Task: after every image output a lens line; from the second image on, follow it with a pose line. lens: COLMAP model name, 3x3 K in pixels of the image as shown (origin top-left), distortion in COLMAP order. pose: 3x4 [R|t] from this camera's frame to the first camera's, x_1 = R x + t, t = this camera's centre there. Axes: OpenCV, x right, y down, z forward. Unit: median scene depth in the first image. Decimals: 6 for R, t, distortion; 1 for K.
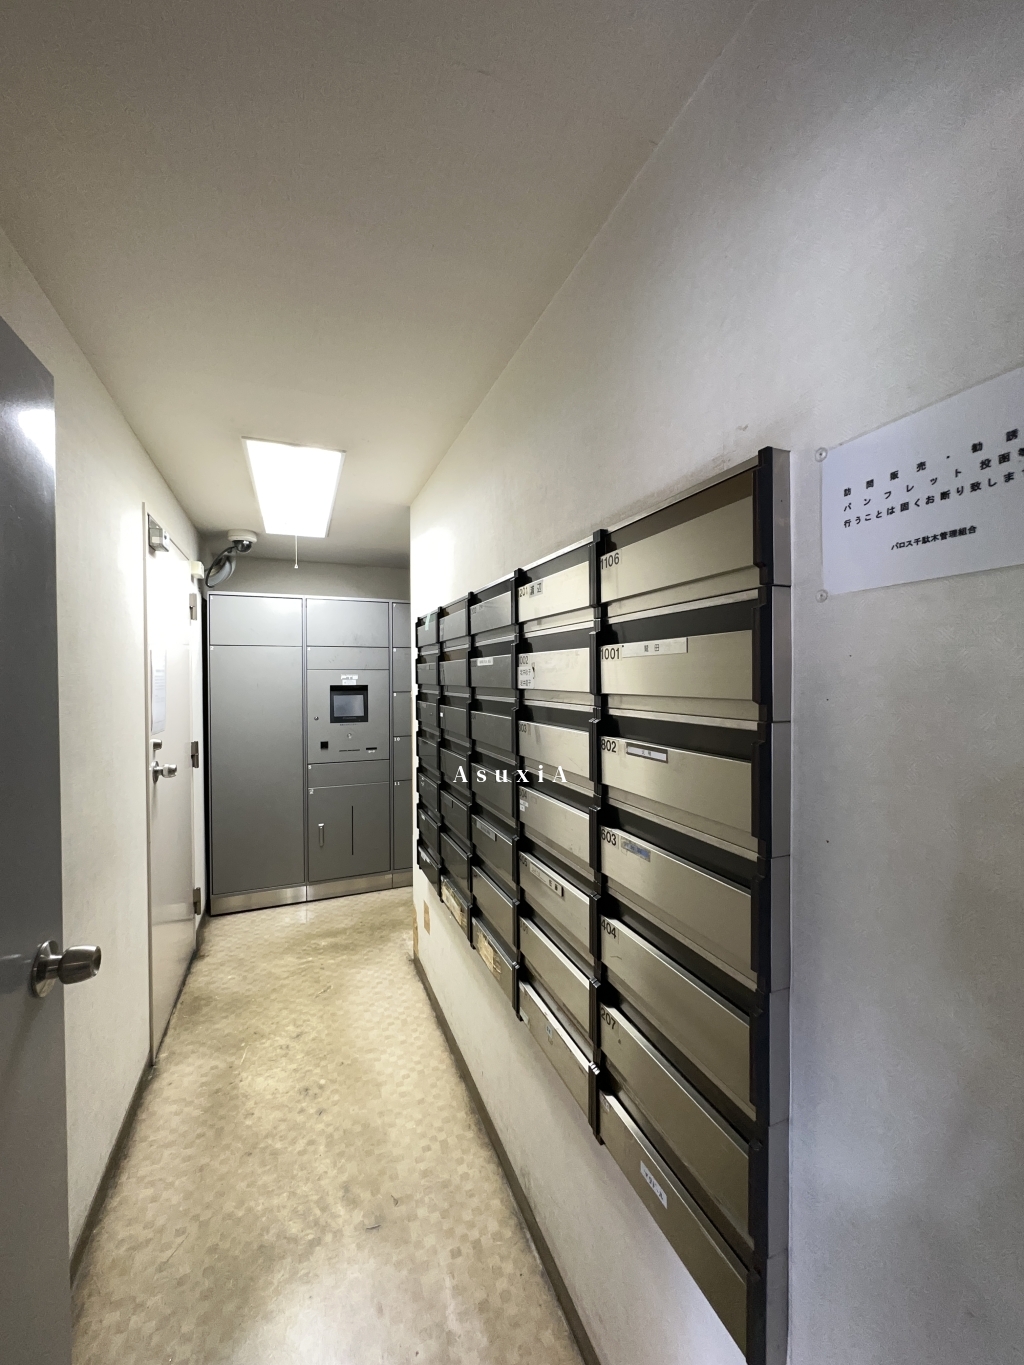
lens RADIAL K [[549.7, 0, 518.3], [0, 549.7, 682.2], [0, 0, 1]] dist [-0.000244, -0.000021]
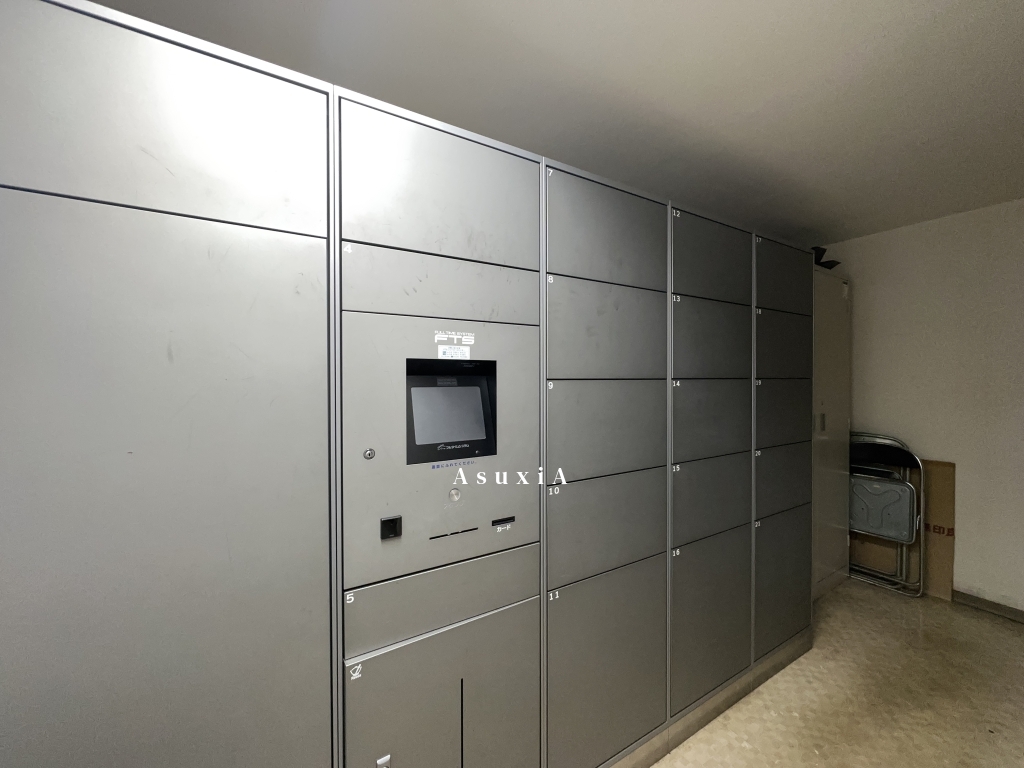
lens RADIAL K [[412.4, 0, 507.6], [0, 412.4, 383.7], [0, 0, 1]] dist [-0.000244, -0.000021]
pose [[0.987521, -0.000958, 0.157485, -0.317036], [0.001178, 0.999998, -0.001302, 0.021853], [-0.157484, 0.001471, 0.987520, 0.718170]]
